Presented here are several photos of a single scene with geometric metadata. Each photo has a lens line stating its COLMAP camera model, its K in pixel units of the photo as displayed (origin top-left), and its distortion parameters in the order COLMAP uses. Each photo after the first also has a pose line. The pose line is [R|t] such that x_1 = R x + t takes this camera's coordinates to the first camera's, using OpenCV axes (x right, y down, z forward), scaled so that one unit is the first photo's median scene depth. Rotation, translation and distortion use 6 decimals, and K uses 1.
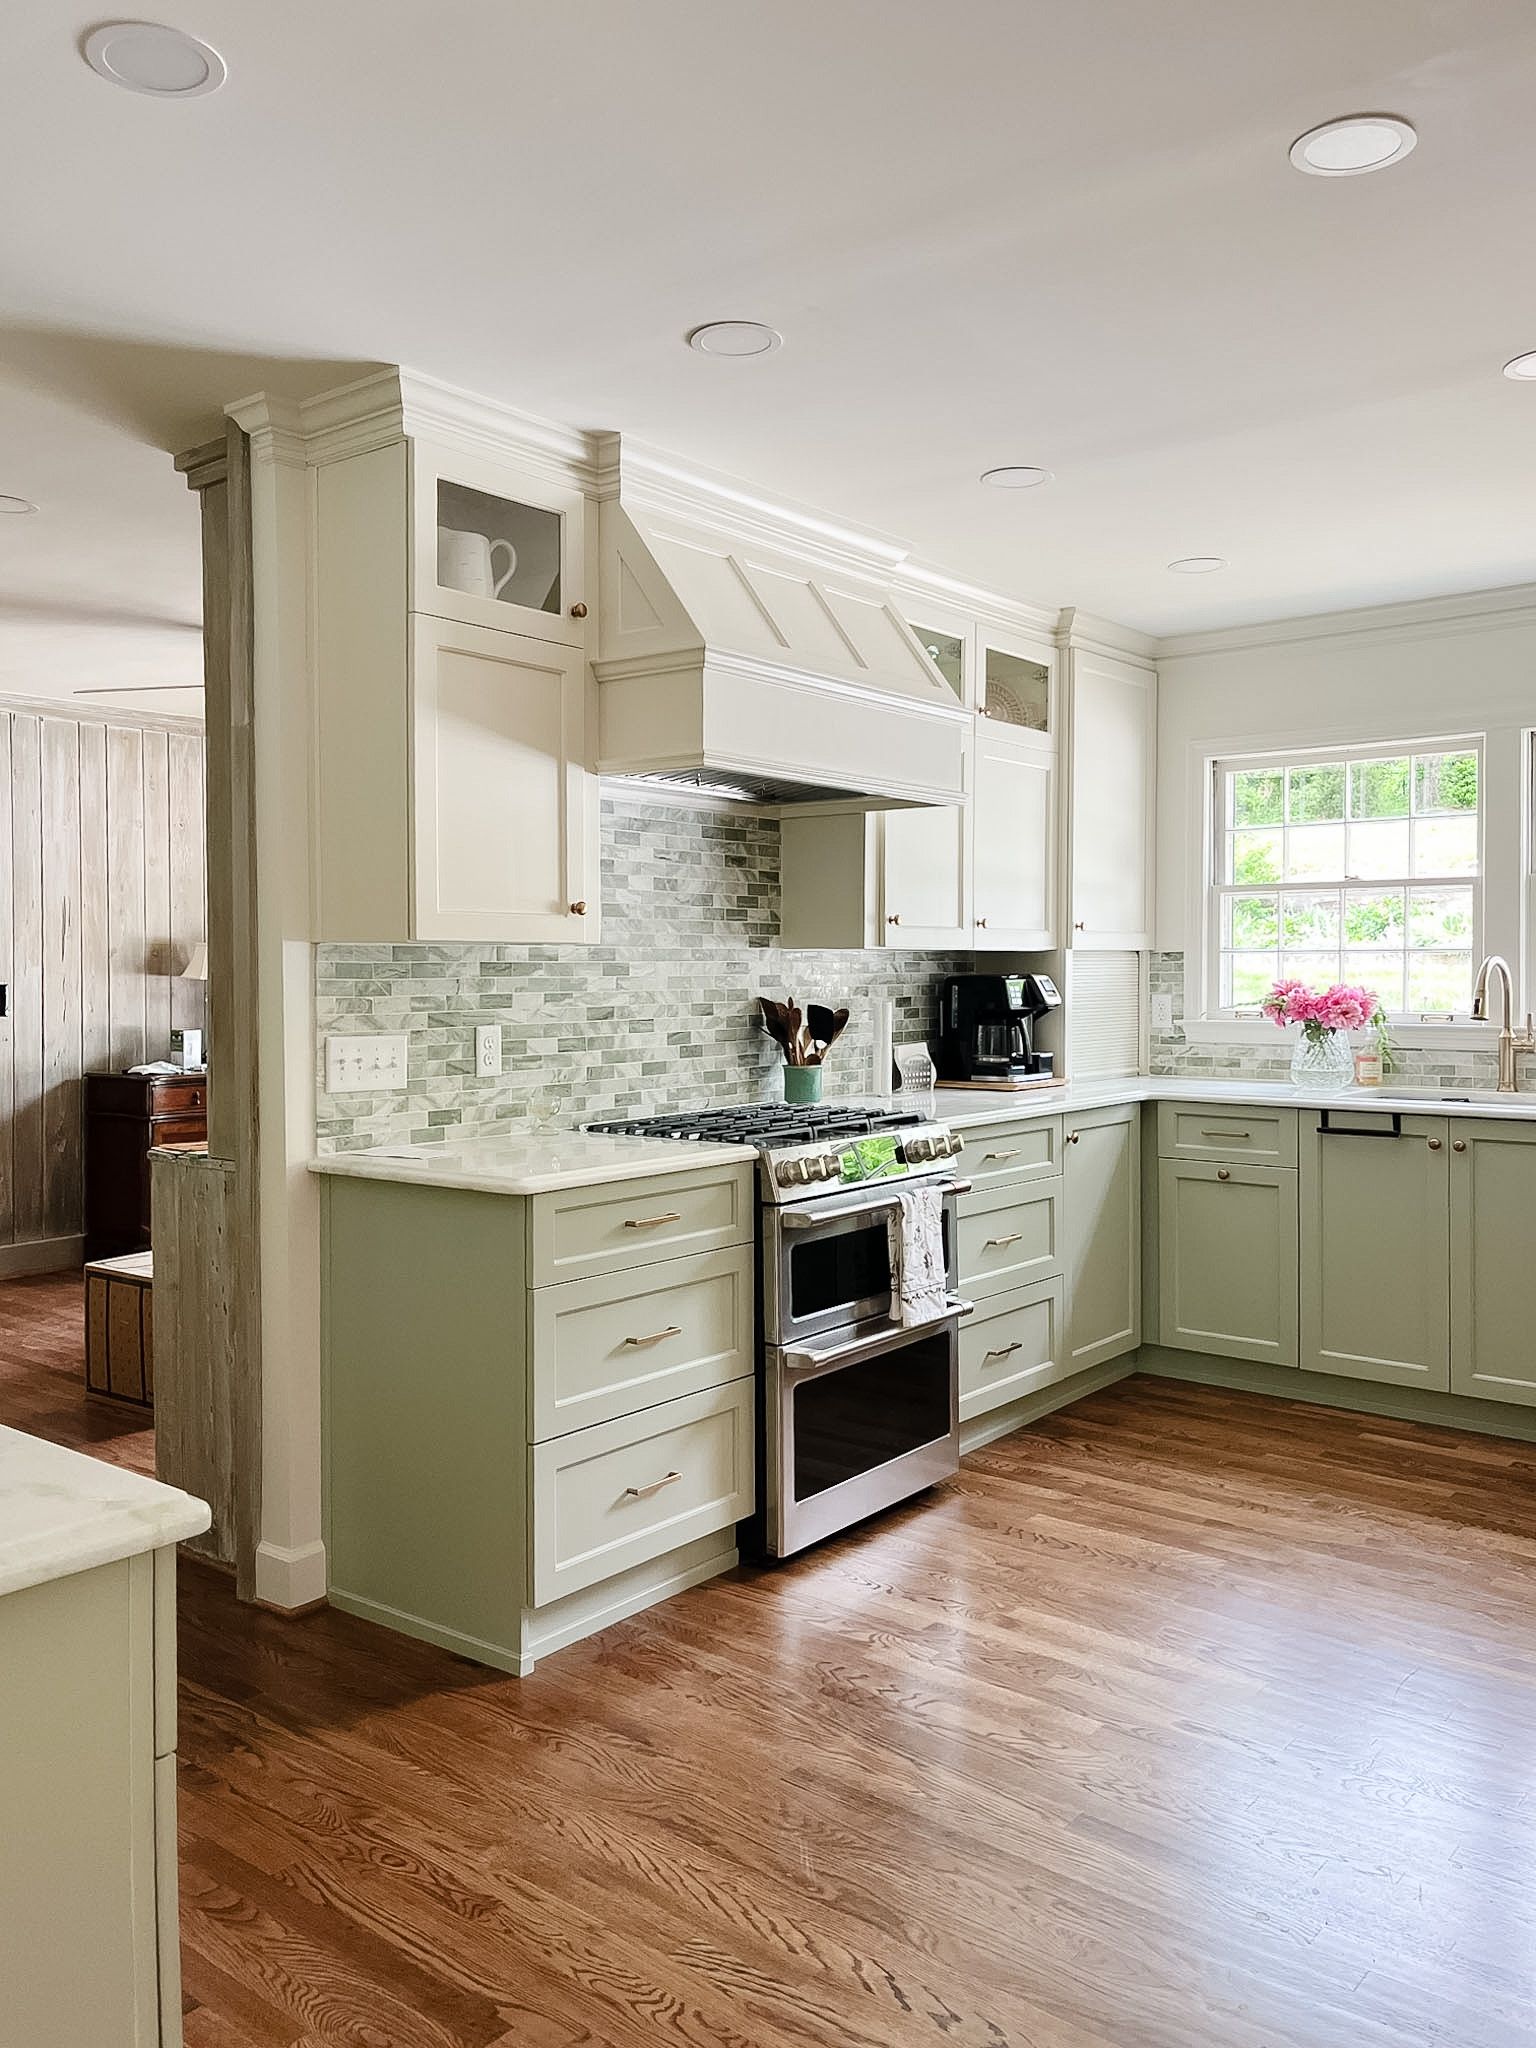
lens RADIAL K [[1575.8, 0, 765.8], [0, 1575.8, 995.0], [0, 0, 1]] dist [0.070959, -0.007092]
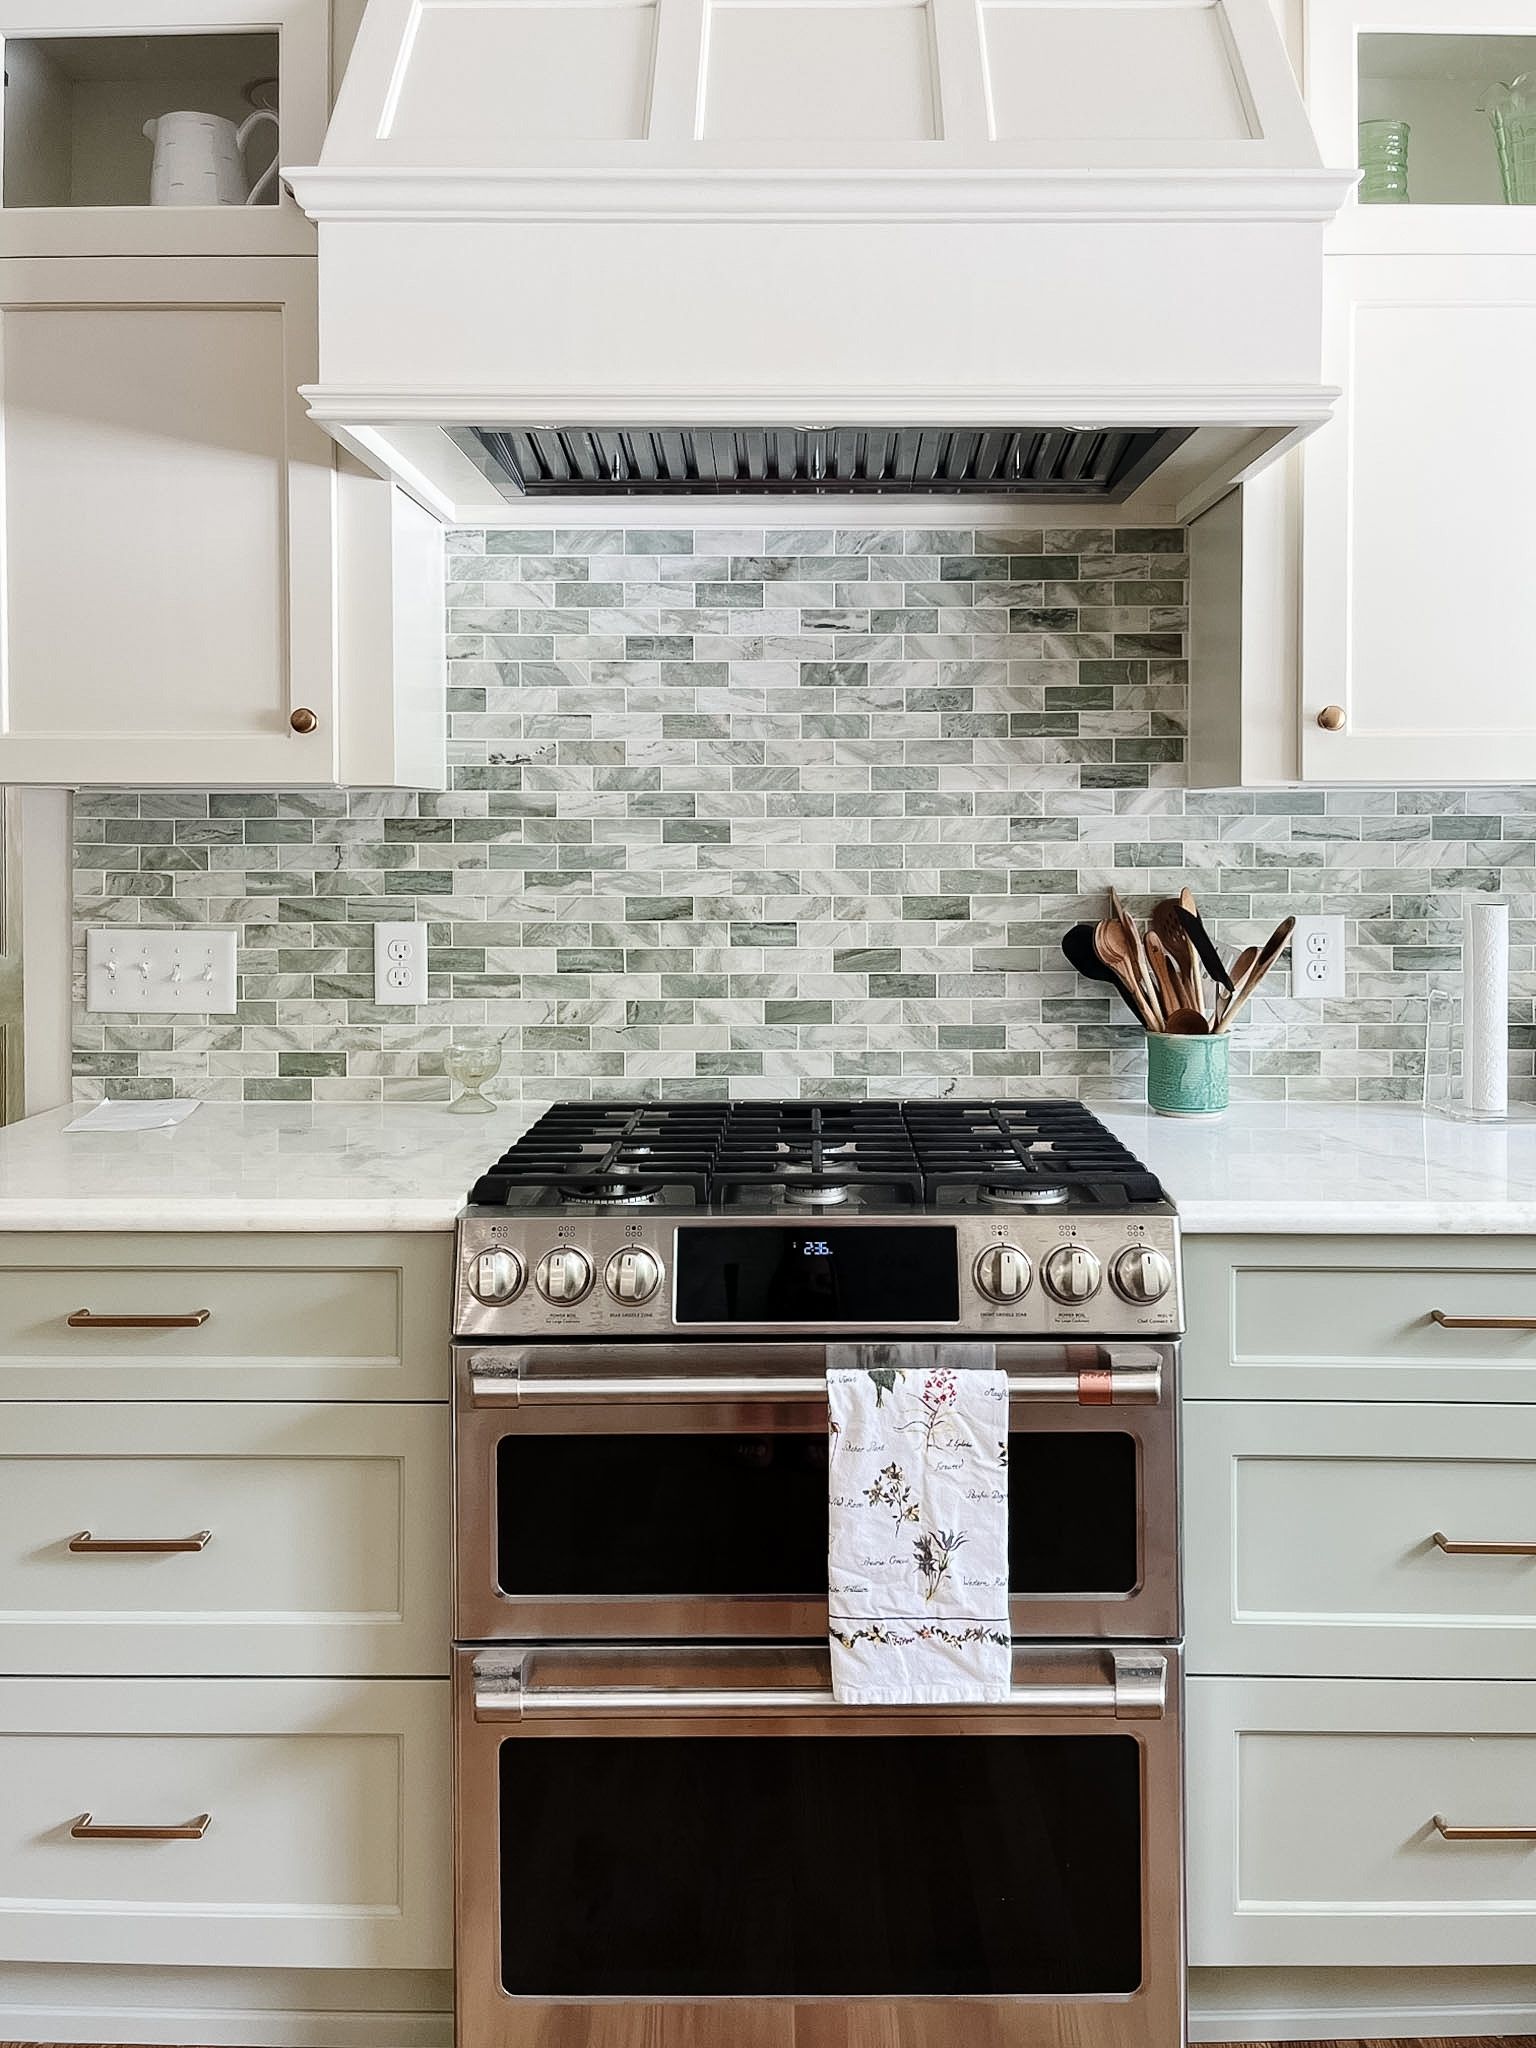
lens RADIAL K [[1609.2, 0, 805.3], [0, 1609.2, 871.4], [0, 0, 1]] dist [0.058039, -0.073653]
pose [[0.613569, 0.020713, -0.789369, 0.358774], [-0.014972, 0.999781, 0.014597, -0.010175], [0.789499, 0.002862, 0.613745, 0.637520]]
